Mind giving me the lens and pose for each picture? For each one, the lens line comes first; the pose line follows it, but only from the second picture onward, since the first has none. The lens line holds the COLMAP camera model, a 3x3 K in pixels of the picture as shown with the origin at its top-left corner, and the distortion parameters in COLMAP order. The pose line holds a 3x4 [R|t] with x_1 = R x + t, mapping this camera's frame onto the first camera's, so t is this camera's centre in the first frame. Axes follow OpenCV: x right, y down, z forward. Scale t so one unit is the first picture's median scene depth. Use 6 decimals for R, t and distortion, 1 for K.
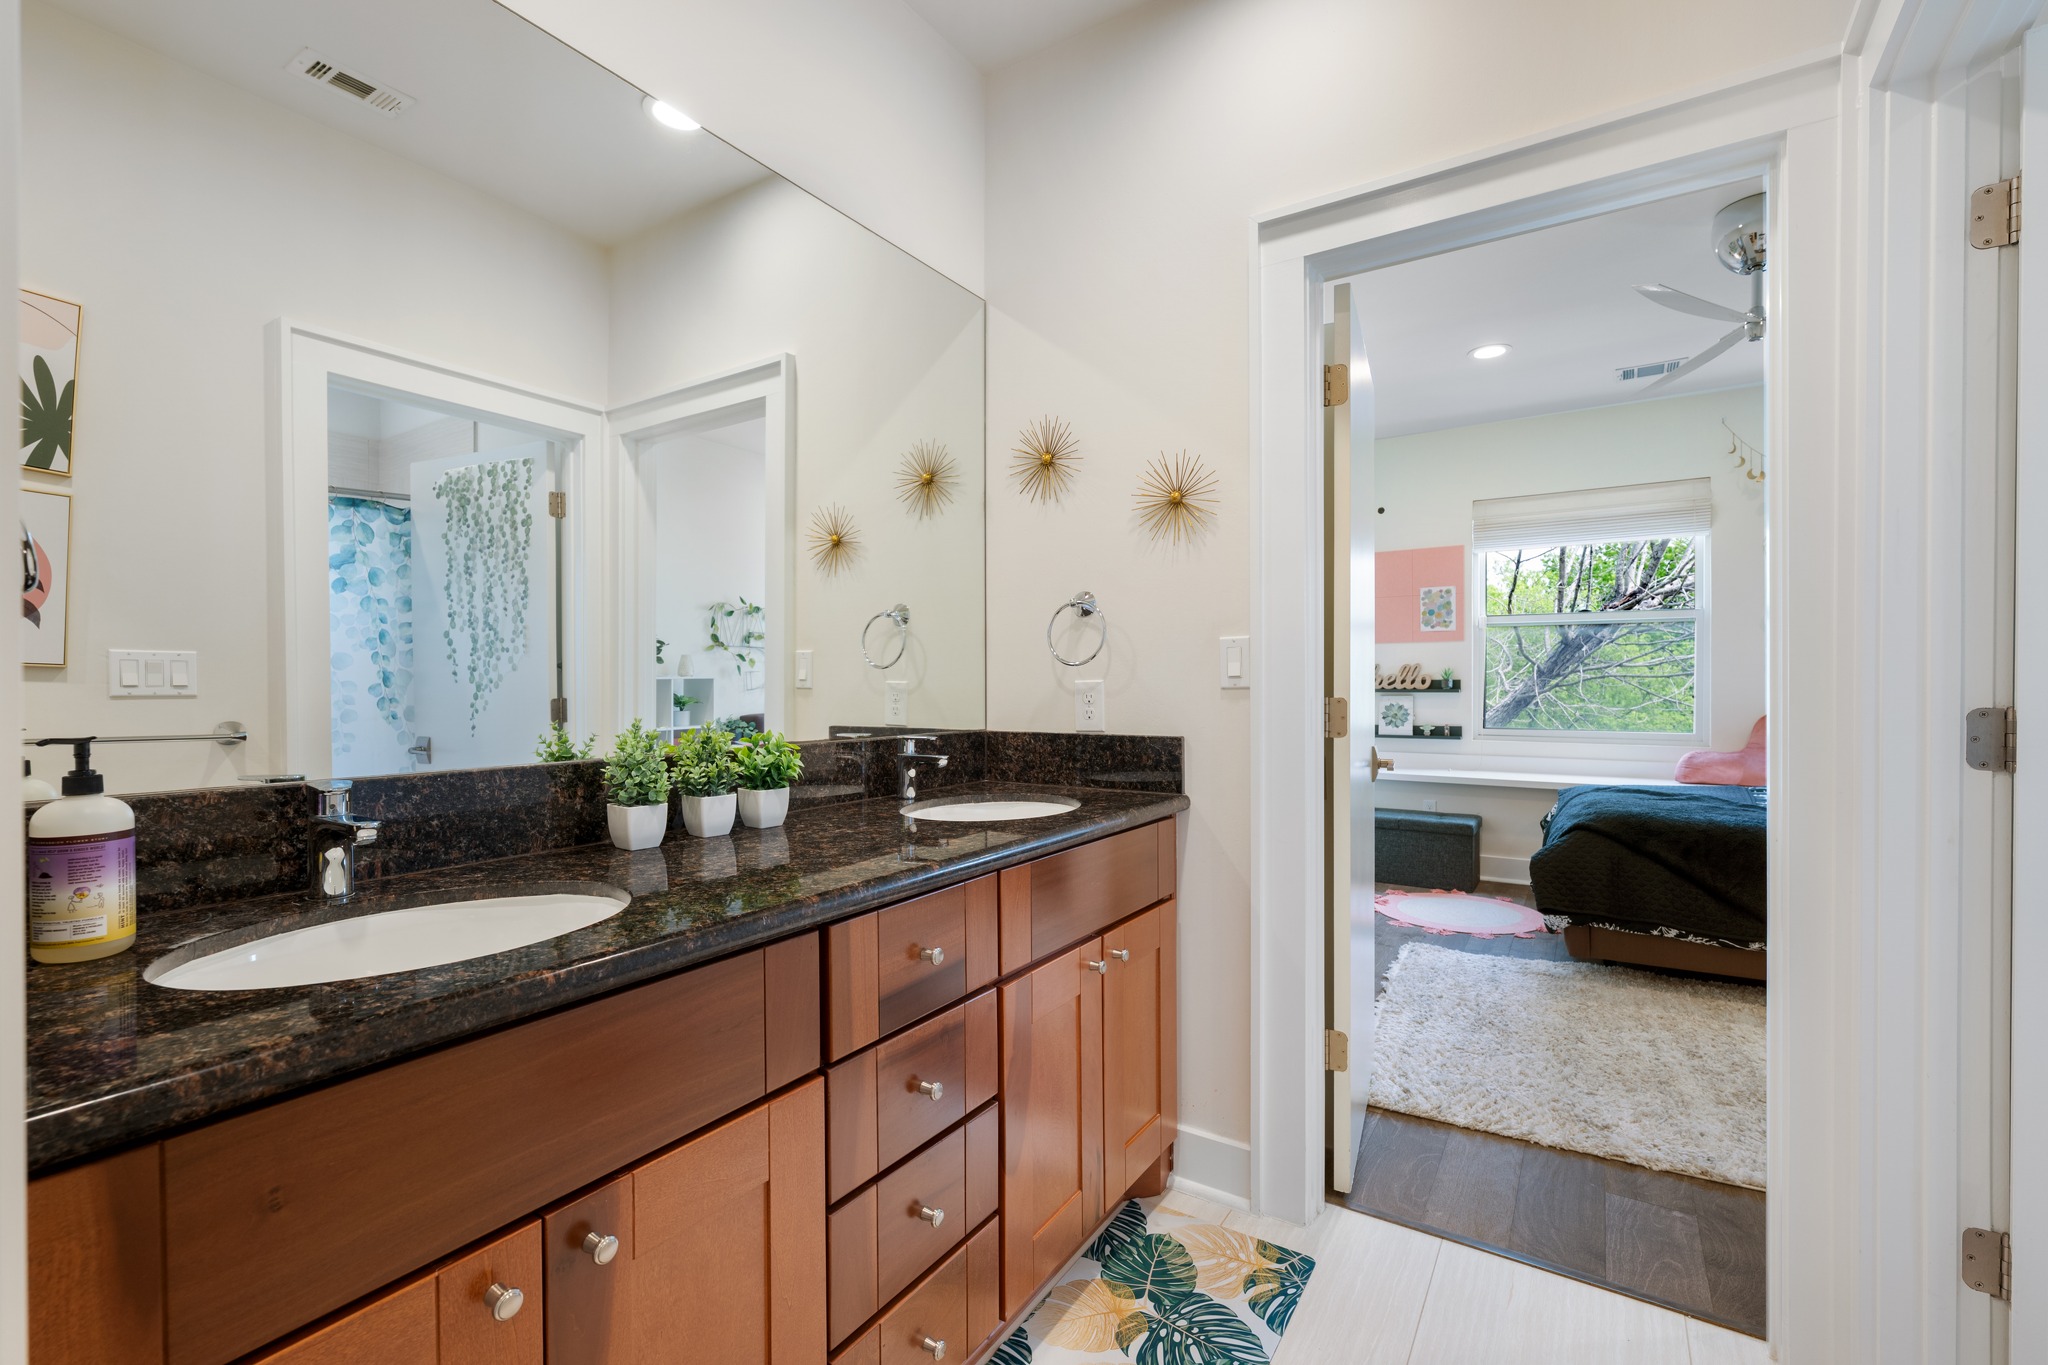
lens RADIAL K [[887.6, 0, 1024.6], [0, 887.6, 685.7], [0, 0, 1]] dist [0.000042, 0.000002]
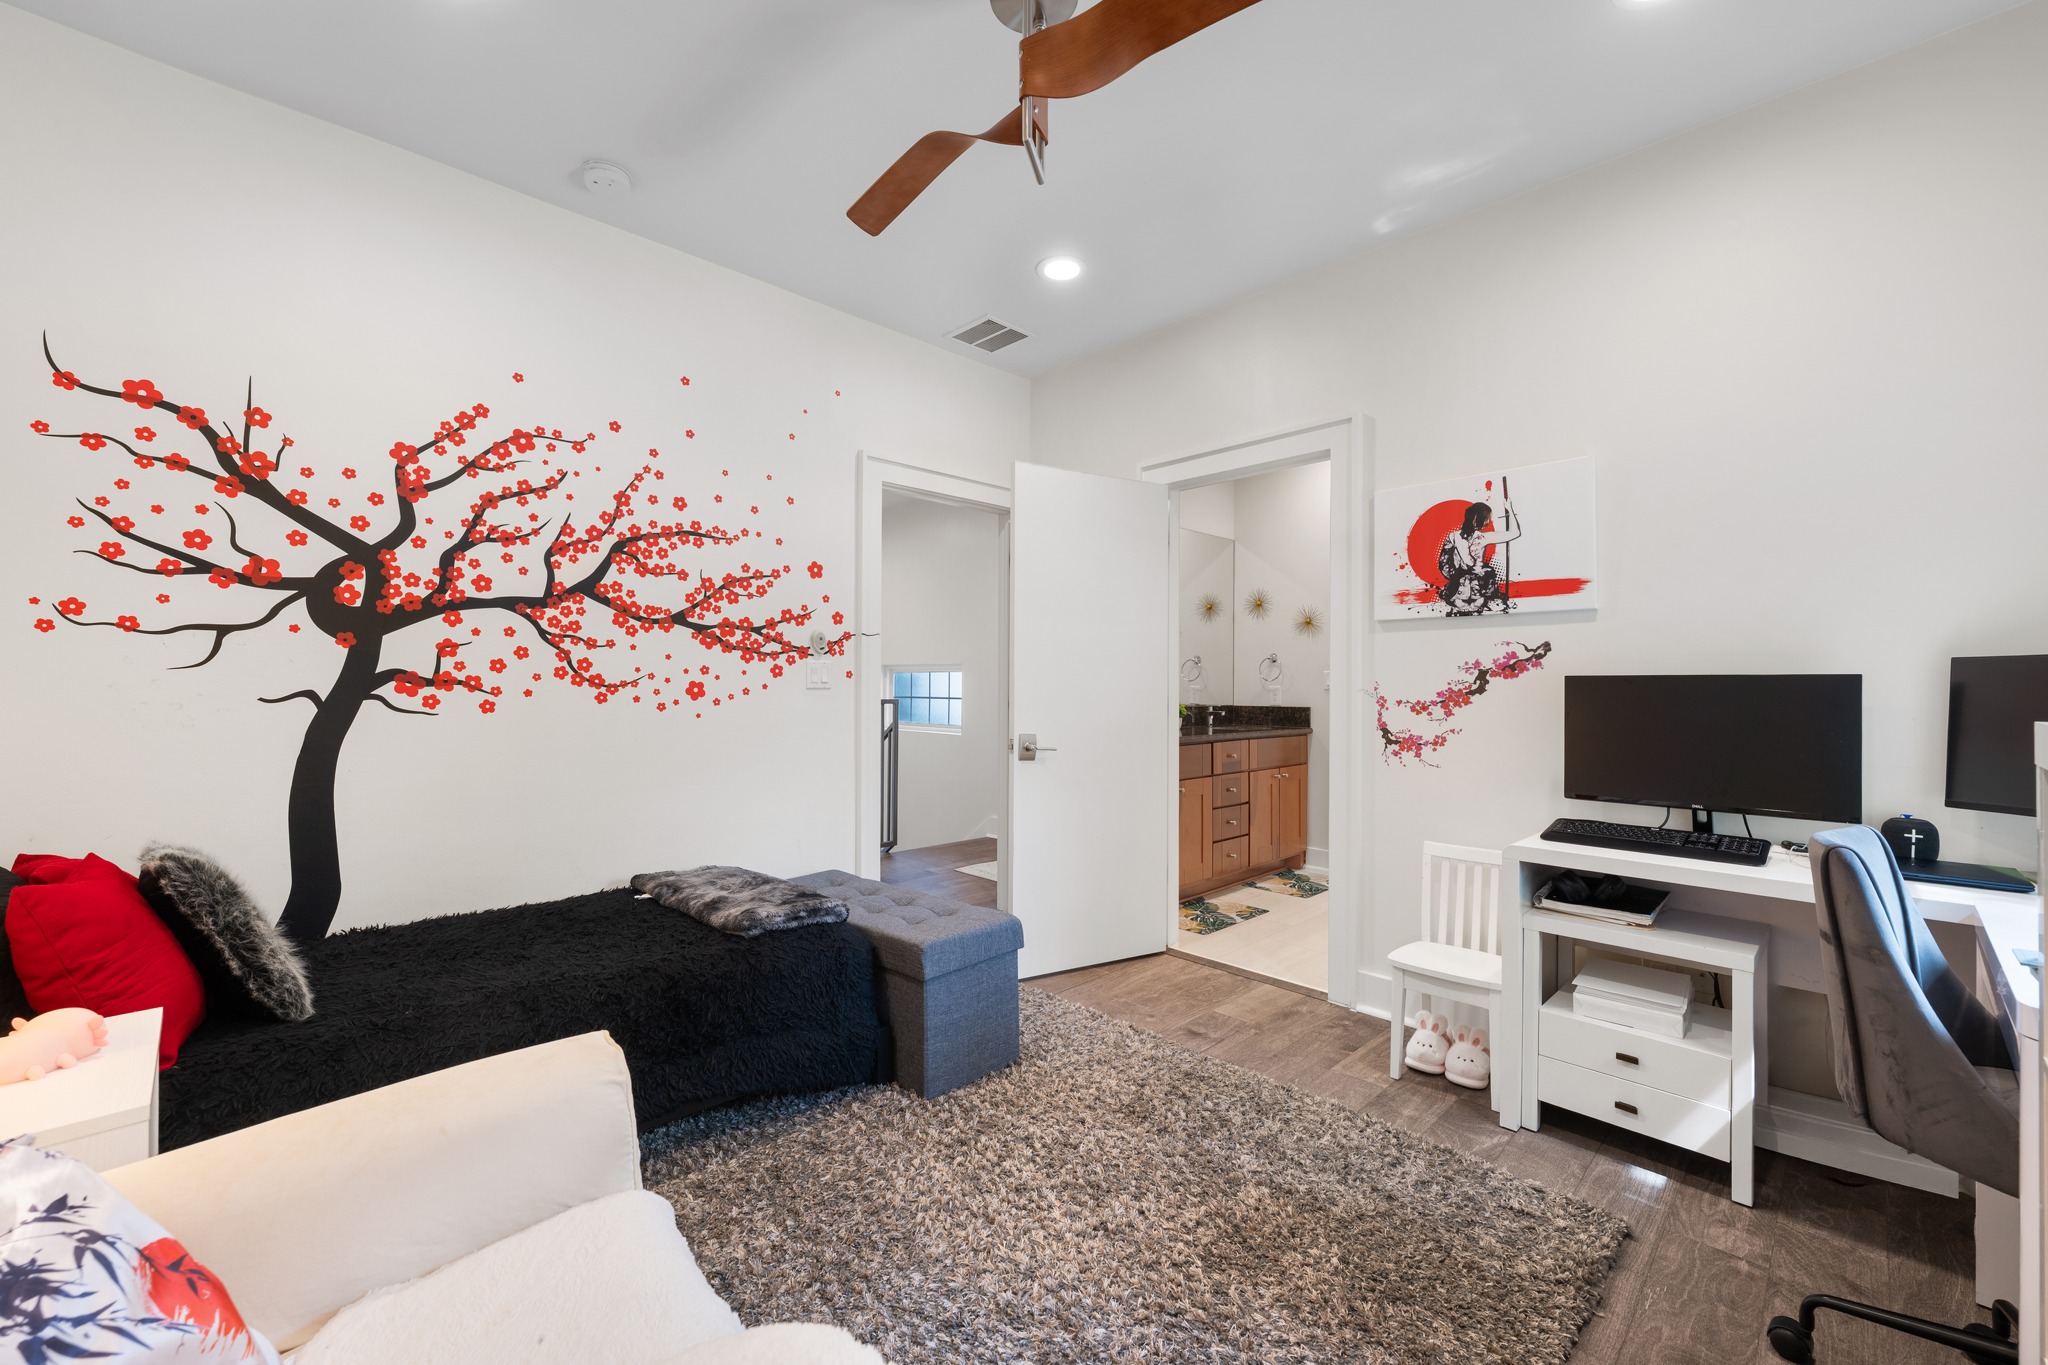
lens RADIAL K [[818.4, 0, 1027.2], [0, 818.4, 687.4], [0, 0, 1]] dist [0.000991, 0.000168]
pose [[0.976836, 0.005632, -0.213914, -0.137696], [-0.006280, 0.999978, -0.002347, 0.008394], [0.213896, 0.003636, 0.976850, -1.673343]]
